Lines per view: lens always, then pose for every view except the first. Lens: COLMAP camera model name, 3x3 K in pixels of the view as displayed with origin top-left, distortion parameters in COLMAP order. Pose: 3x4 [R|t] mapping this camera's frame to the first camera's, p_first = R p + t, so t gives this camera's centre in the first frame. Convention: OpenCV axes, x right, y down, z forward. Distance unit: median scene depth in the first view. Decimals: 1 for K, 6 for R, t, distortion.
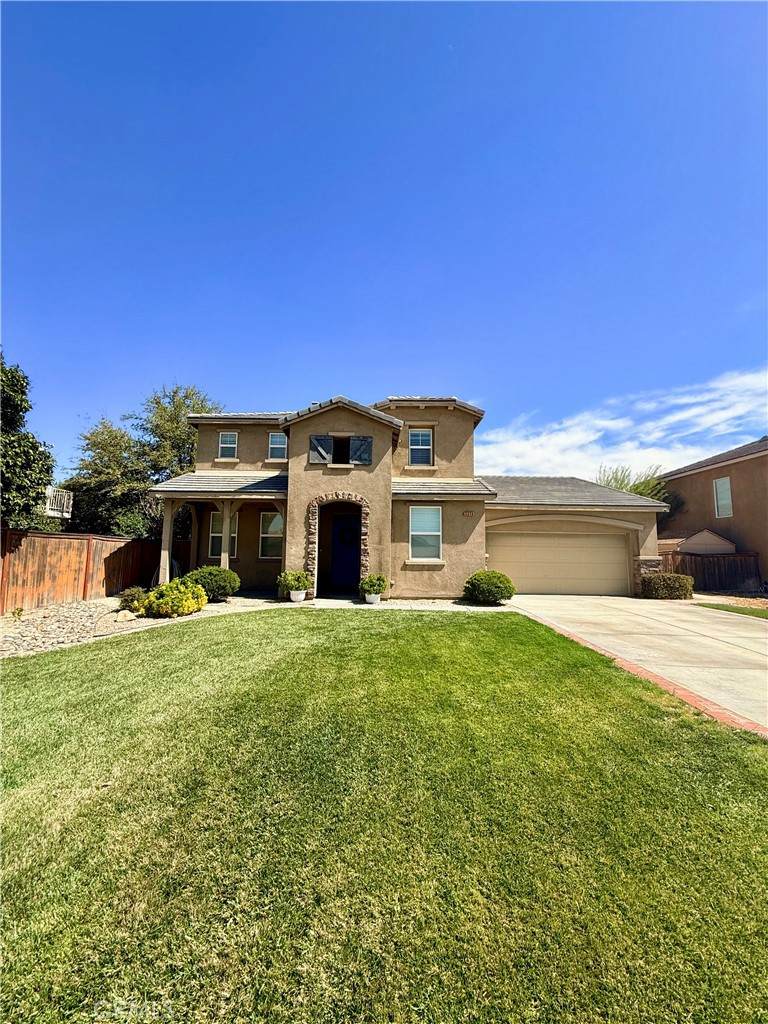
lens RADIAL K [[411.3, 0, 384.4], [0, 411.3, 508.8], [0, 0, 1]] dist [-0.000794, -0.000070]
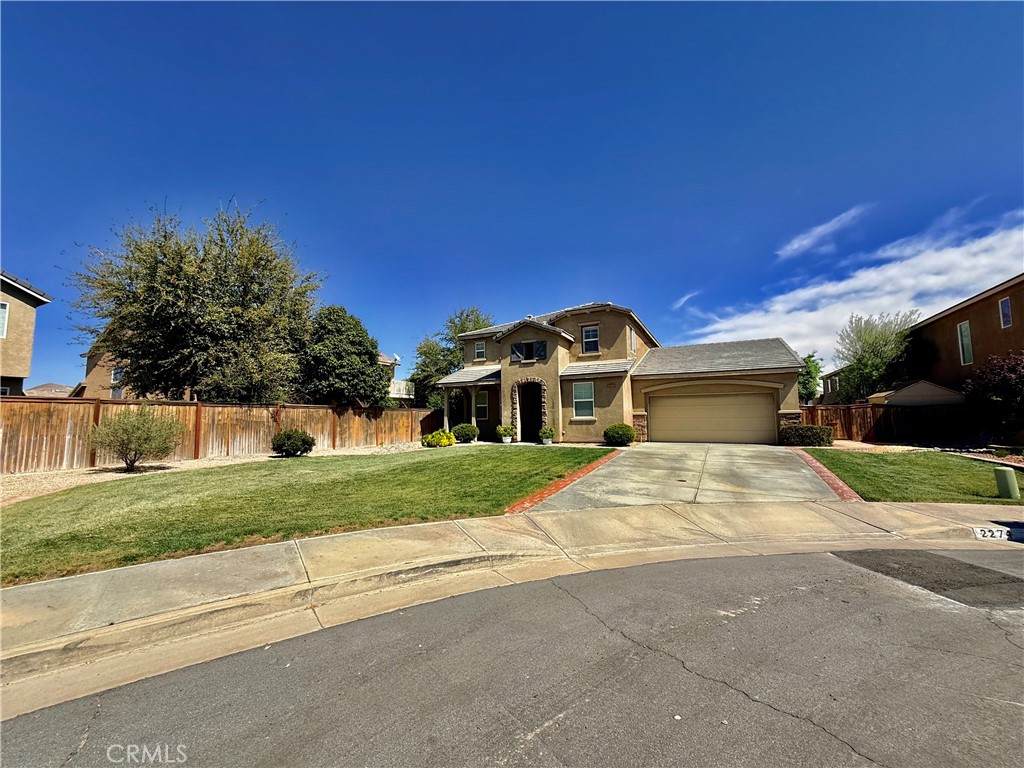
lens RADIAL K [[411.3, 0, 511.0], [0, 411.3, 381.0], [0, 0, 1]] dist [-0.000794, -0.000070]
pose [[0.883824, -0.064568, -0.463342, 0.580389], [0.074243, 0.997237, 0.002650, -0.035542], [0.461890, -0.036742, 0.886176, -0.479386]]
